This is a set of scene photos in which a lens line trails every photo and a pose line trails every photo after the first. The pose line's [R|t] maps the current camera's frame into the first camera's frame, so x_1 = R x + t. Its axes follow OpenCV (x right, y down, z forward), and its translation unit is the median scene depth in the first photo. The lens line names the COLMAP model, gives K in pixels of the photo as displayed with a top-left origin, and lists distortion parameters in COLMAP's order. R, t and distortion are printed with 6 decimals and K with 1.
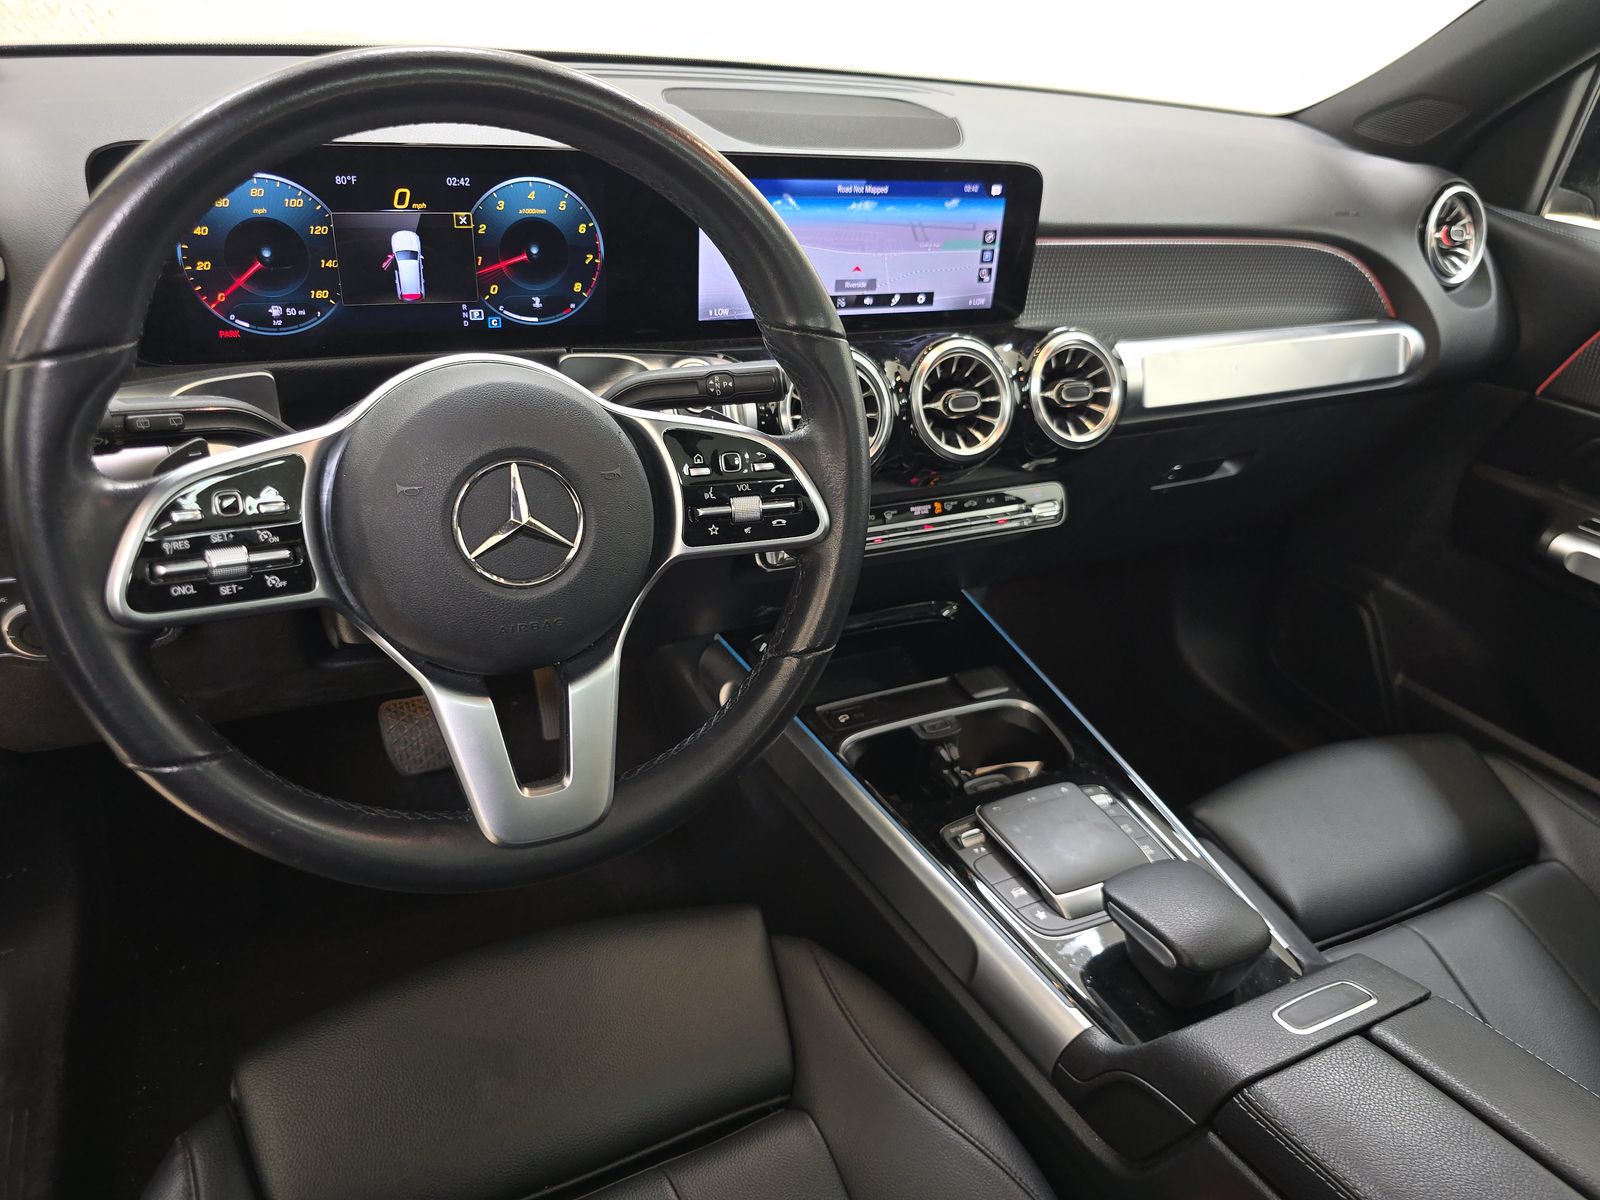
lens RADIAL K [[1108.0, 0, 807.2], [0, 1108.0, 607.4], [0, 0, 1]] dist [0.057573, -0.058313]
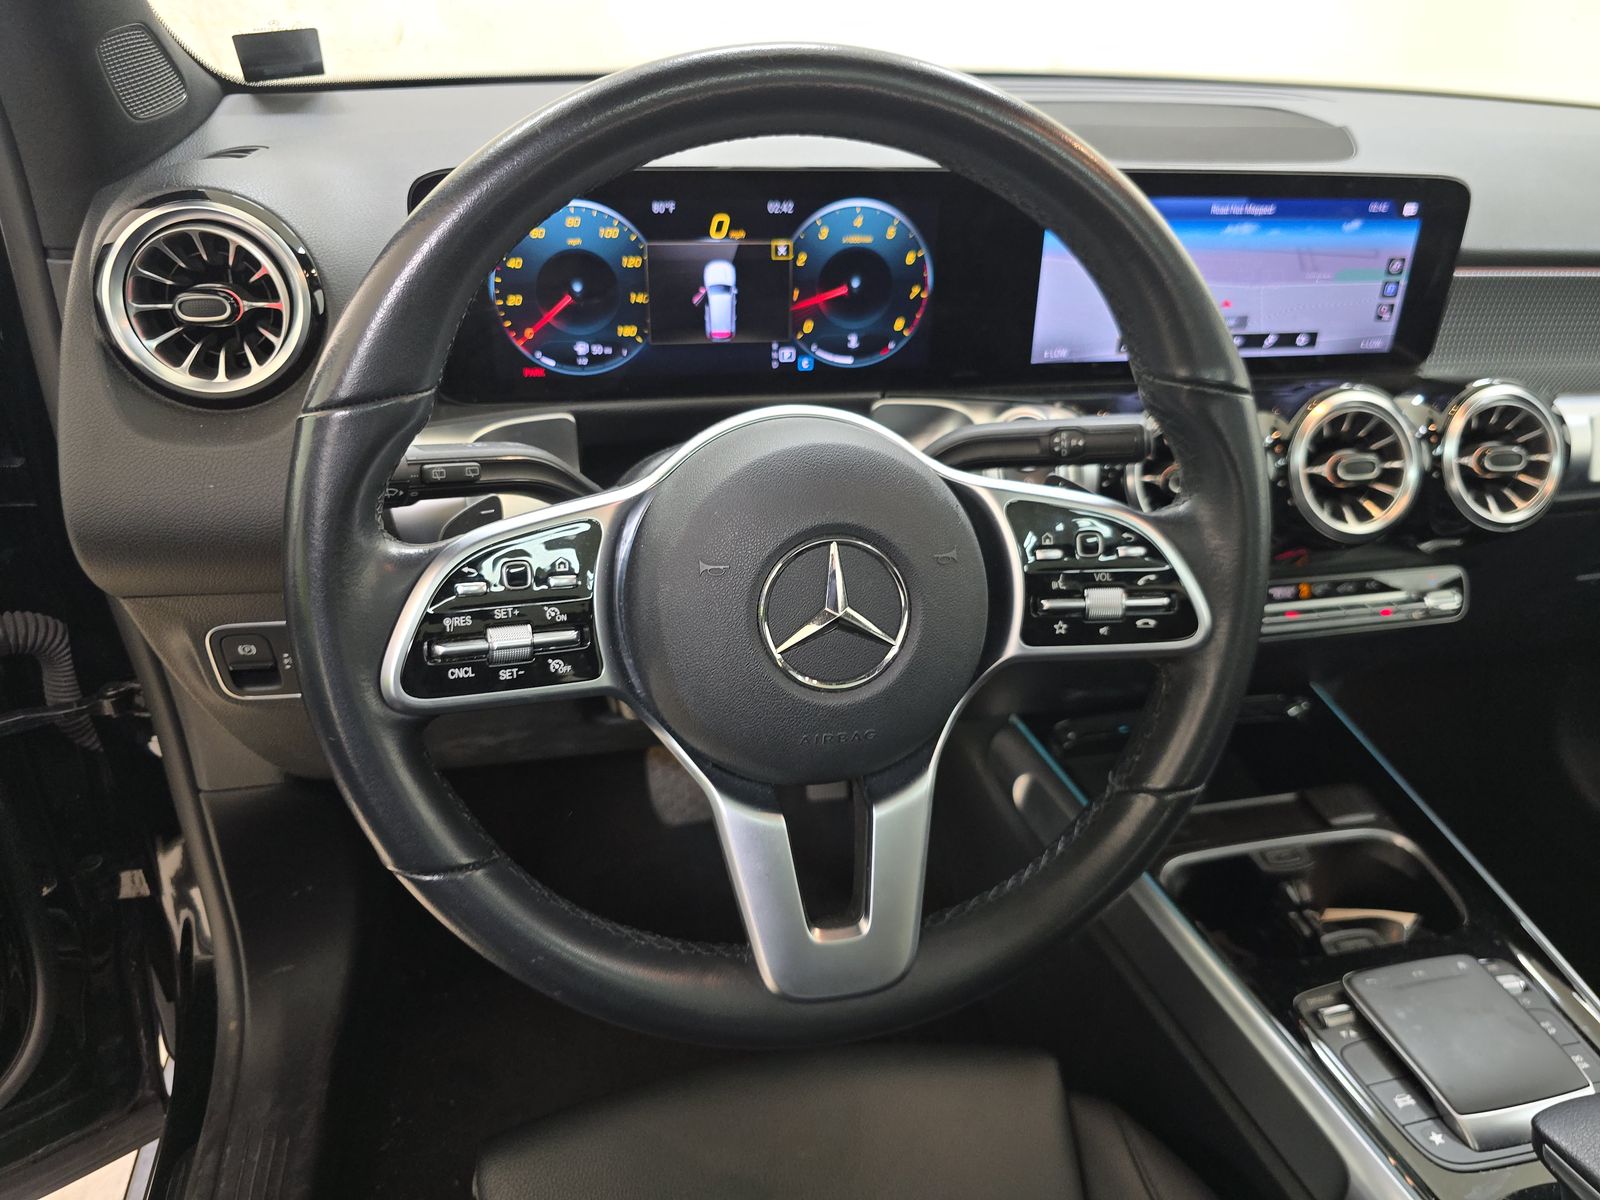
lens RADIAL K [[1079.6, 0, 800.0], [0, 1079.6, 600.0], [0, 0, 1]] dist [0.055871, -0.080156]
pose [[0.972802, 0.068615, -0.221242, -0.083779], [-0.073335, 0.997220, -0.013180, -0.057319], [0.219723, 0.029046, 0.975130, 0.166823]]
